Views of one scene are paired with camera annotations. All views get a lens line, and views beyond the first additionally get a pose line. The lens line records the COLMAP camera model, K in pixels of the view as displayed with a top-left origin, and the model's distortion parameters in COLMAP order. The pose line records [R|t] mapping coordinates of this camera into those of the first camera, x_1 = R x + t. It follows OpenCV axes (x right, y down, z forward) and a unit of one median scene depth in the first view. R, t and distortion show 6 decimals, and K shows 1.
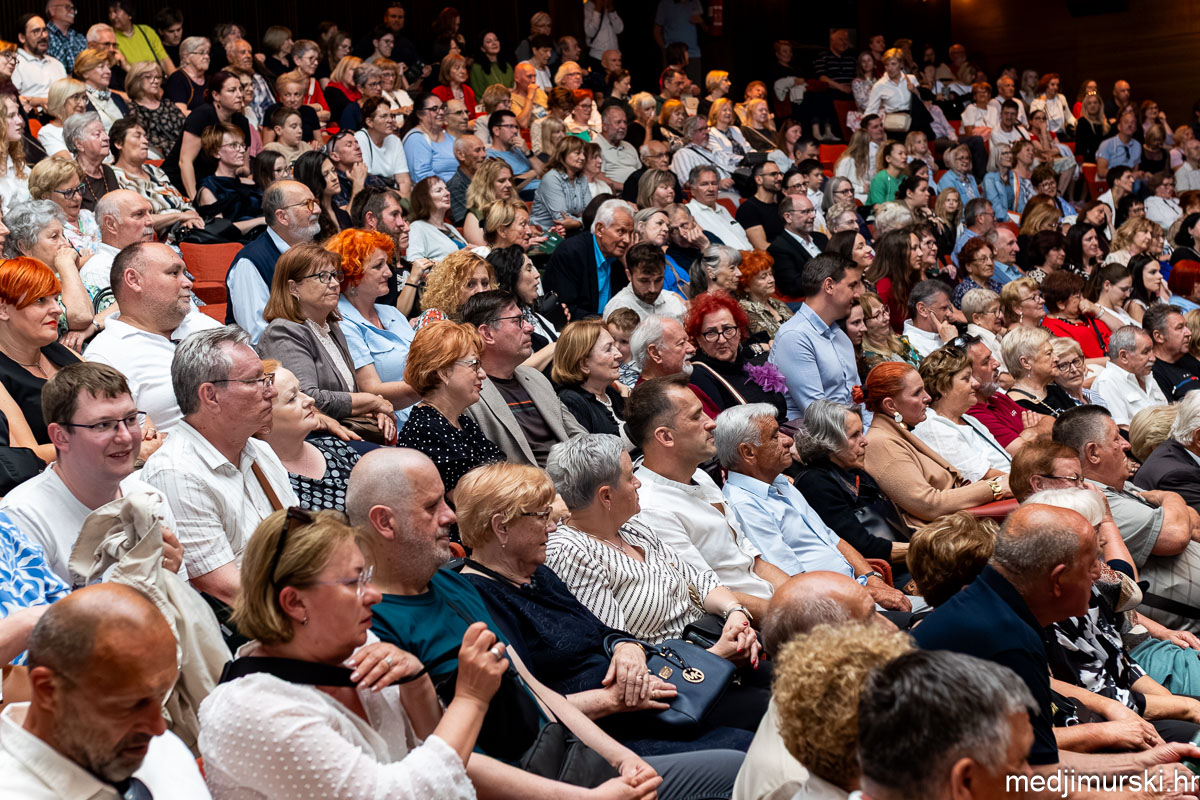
lens RADIAL K [[1211.1, 0, 600.0], [0, 1211.1, 400.0], [0, 0, 1]] dist [0.143630, -0.481895]
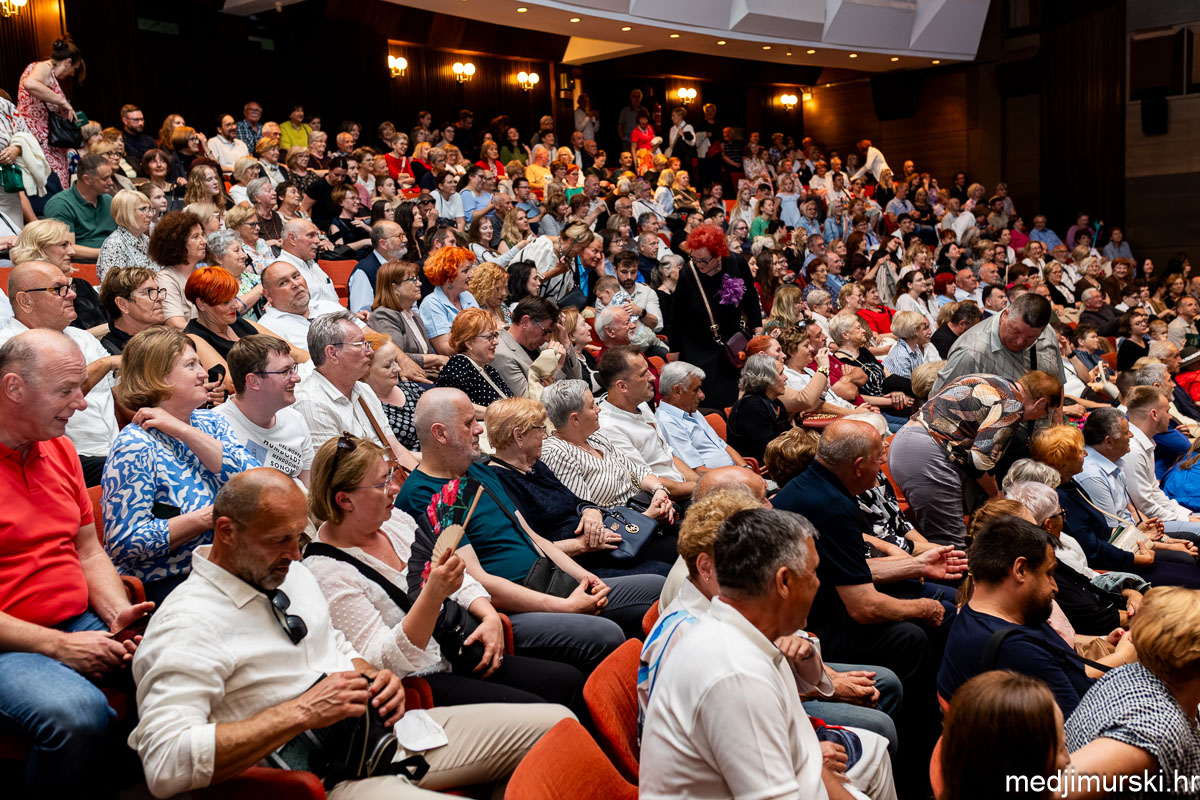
lens RADIAL K [[1137.4, 0, 596.9], [0, 1137.4, 405.8], [0, 0, 1]] dist [-0.003648, 0.005013]
pose [[0.996244, 0.008722, 0.086149, -0.103362], [-0.018673, 0.993145, 0.115389, -0.109404], [-0.084552, -0.116564, 0.989578, -0.469427]]
